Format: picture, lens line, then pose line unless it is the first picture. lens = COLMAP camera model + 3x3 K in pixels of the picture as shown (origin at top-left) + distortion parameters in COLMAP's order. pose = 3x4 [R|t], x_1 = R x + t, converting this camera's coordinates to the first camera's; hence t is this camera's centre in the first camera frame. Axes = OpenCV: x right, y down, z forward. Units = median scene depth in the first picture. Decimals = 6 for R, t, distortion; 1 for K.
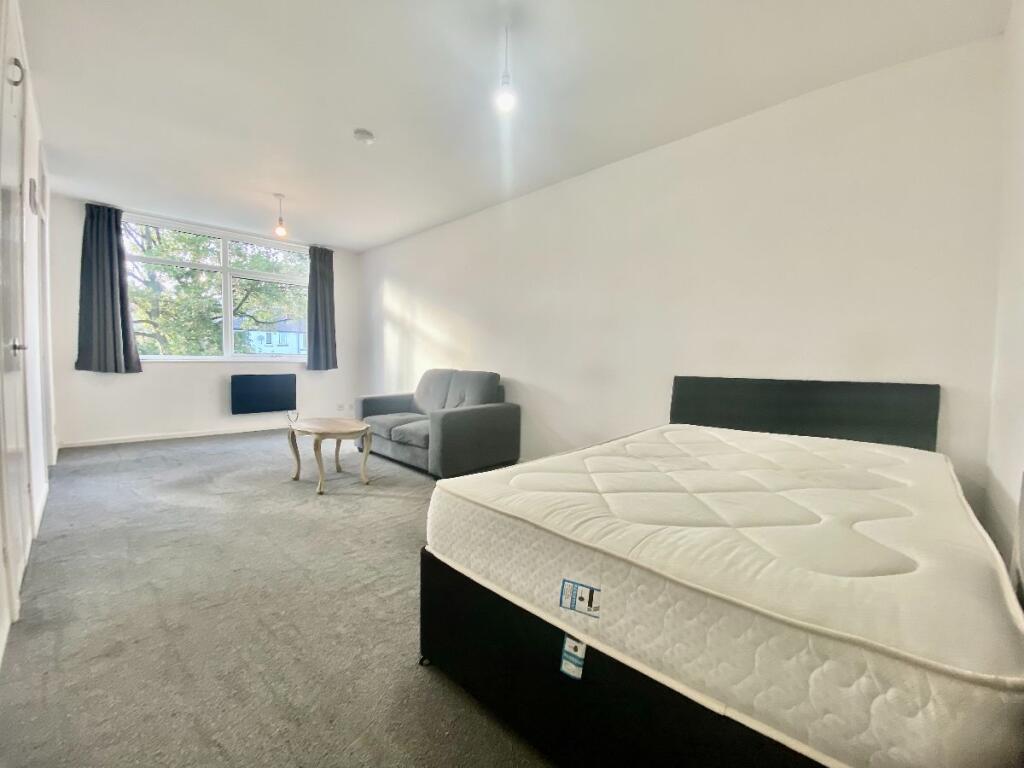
lens RADIAL K [[414.0, 0, 514.3], [0, 414.0, 382.7], [0, 0, 1]] dist [-0.000516, -0.000412]
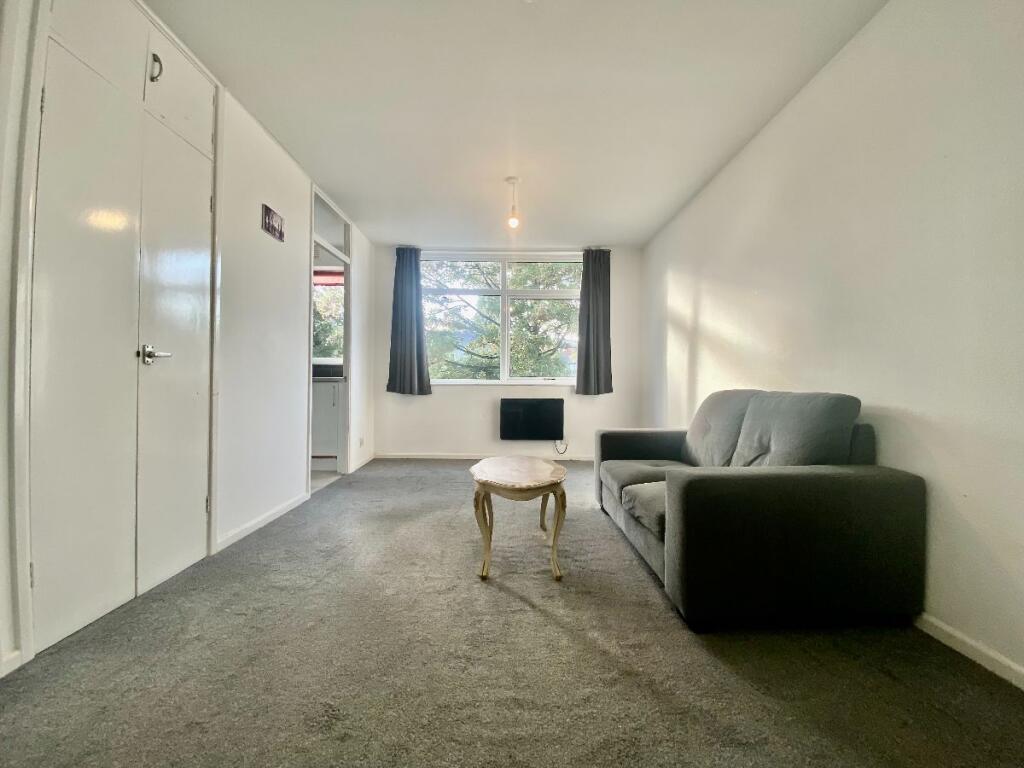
lens RADIAL K [[414.0, 0, 514.3], [0, 414.0, 382.7], [0, 0, 1]] dist [-0.000516, -0.000412]
pose [[0.697958, -0.018827, -0.715891, 0.022437], [-0.036086, 0.997460, -0.061414, 0.002702], [0.715229, 0.068698, 0.695506, 0.437085]]
